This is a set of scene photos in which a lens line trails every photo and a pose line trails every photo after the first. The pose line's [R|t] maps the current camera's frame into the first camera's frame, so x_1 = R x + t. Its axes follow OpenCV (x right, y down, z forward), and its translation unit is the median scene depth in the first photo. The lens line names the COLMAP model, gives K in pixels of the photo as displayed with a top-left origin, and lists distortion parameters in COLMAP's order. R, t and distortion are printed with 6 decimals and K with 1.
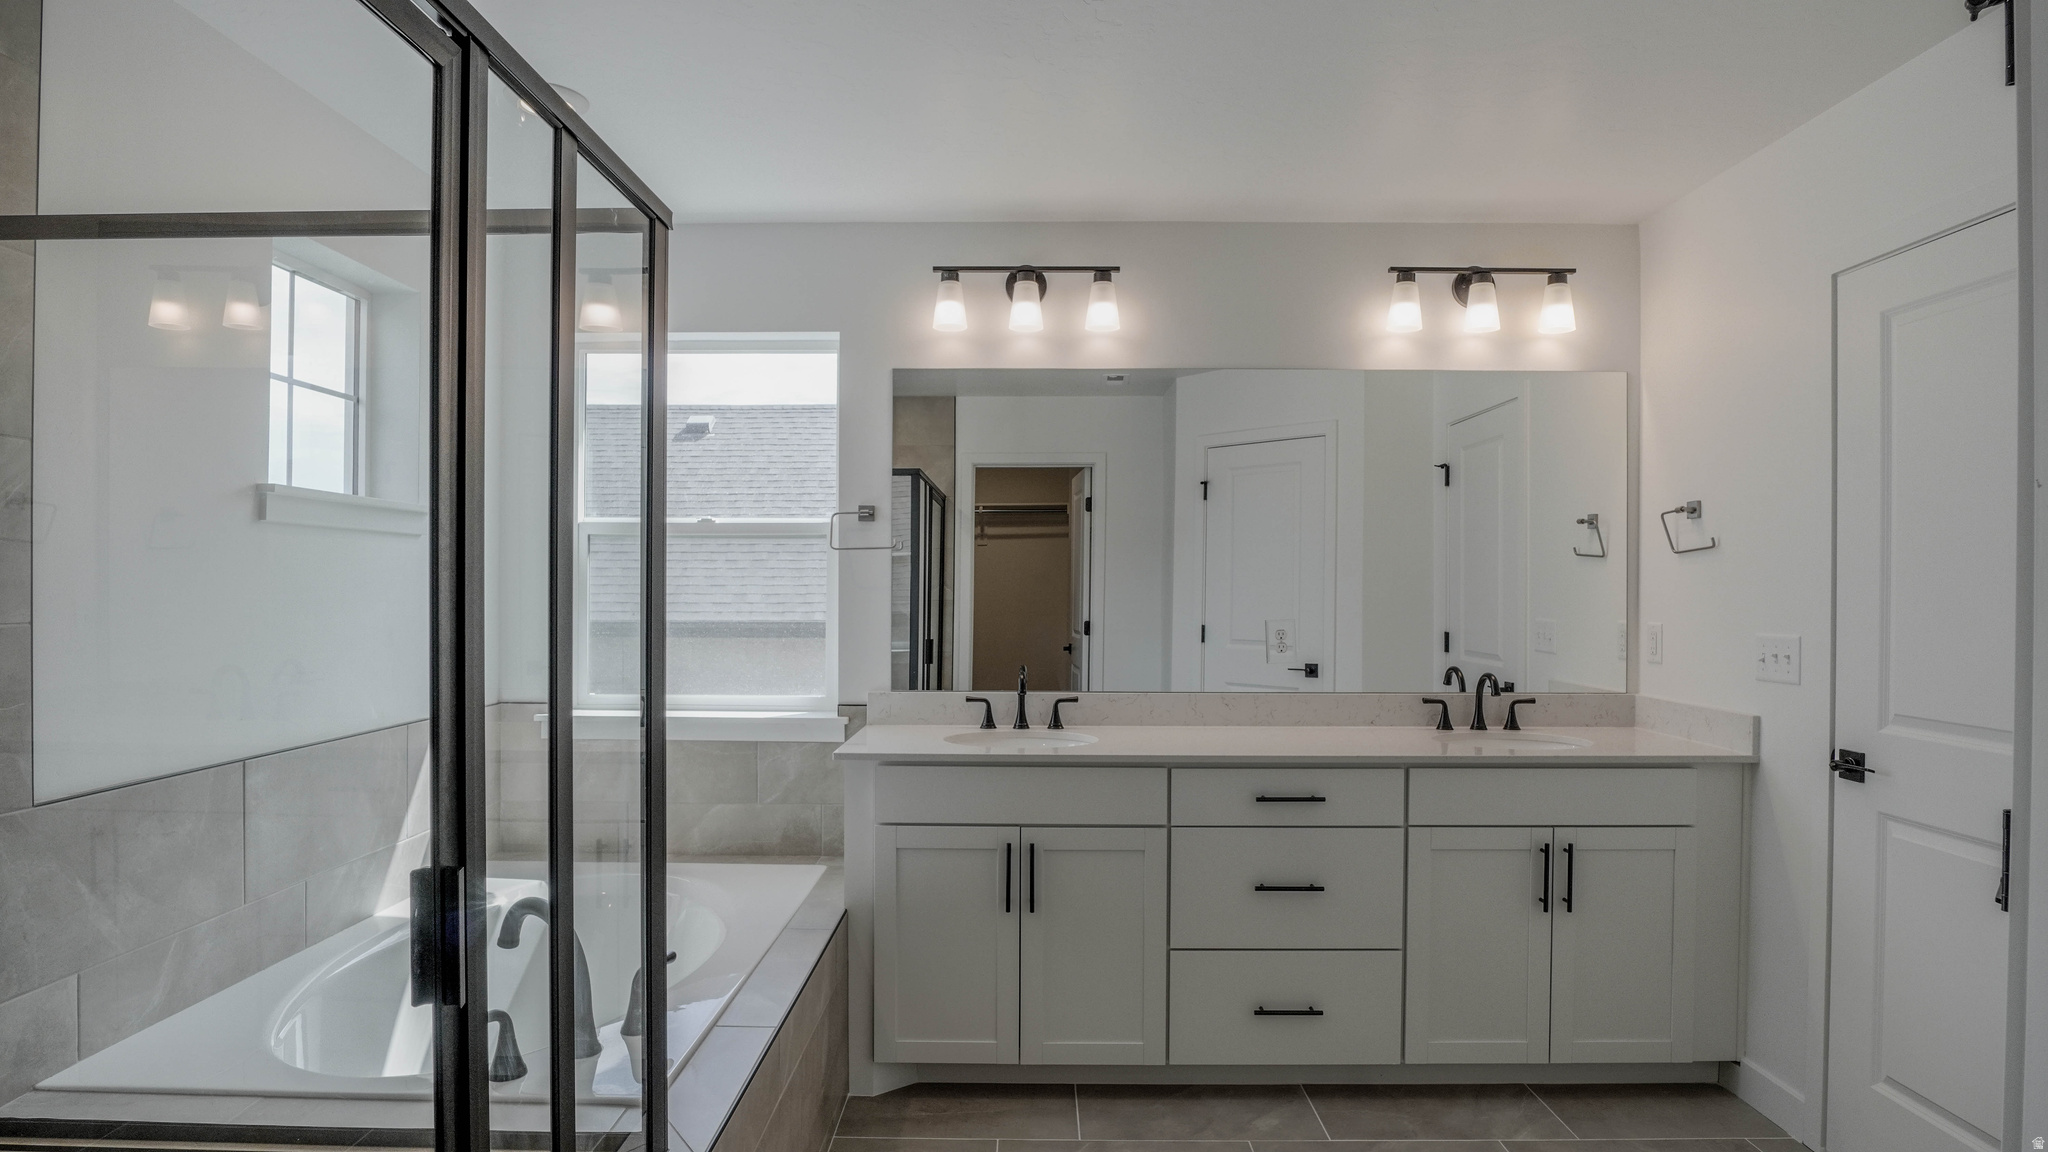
lens RADIAL K [[1131.8, 0, 1024.3], [0, 1131.8, 584.4], [0, 0, 1]] dist [-0.041874, 0.012865]
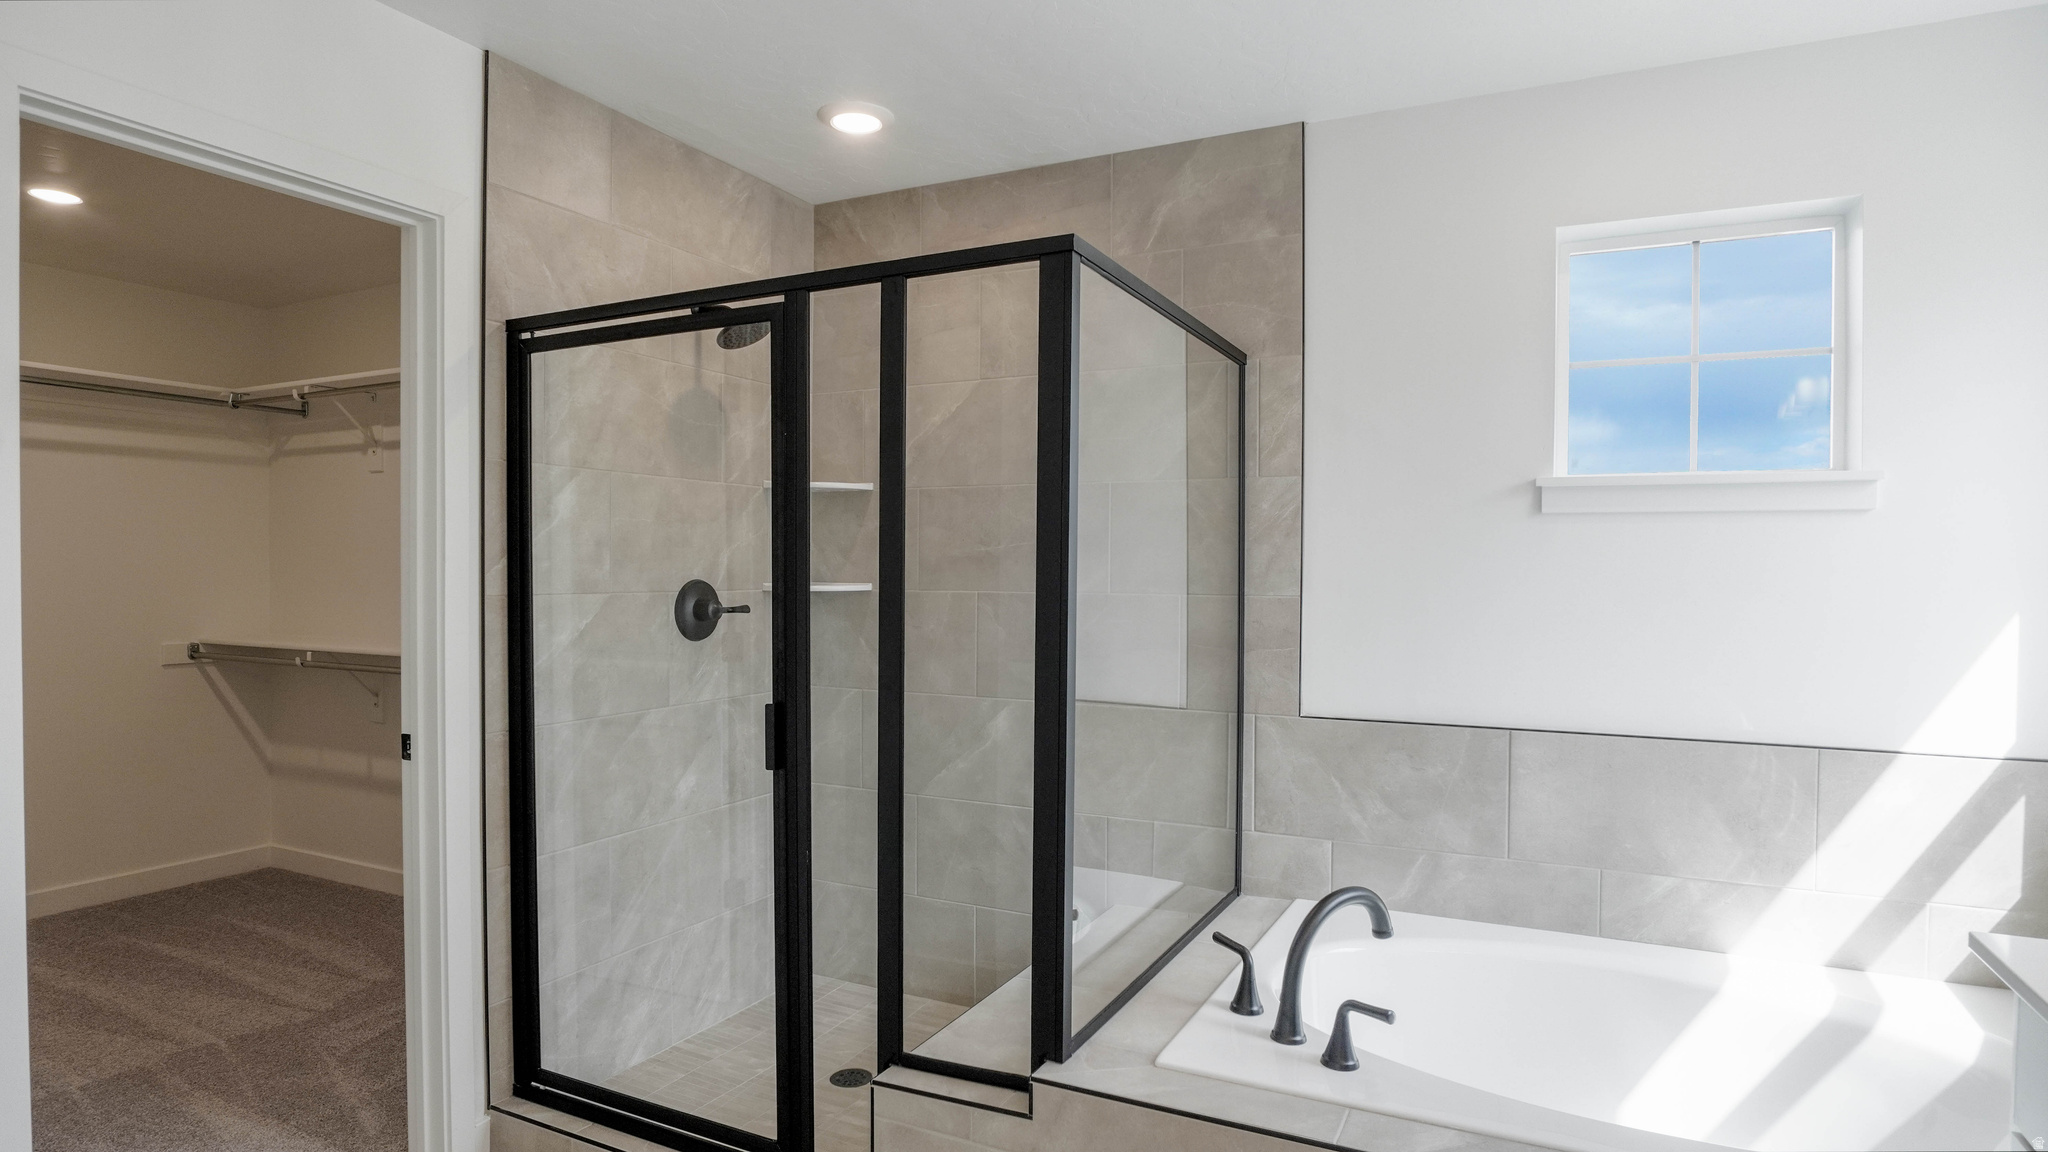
lens RADIAL K [[1114.4, 0, 1026.7], [0, 1114.4, 587.3], [0, 0, 1]] dist [-0.032389, 0.002509]
pose [[-0.436723, 0.015531, -0.899462, 0.504942], [-0.005968, 0.999779, 0.020161, -0.004051], [0.899576, 0.014173, -0.436533, 1.046202]]
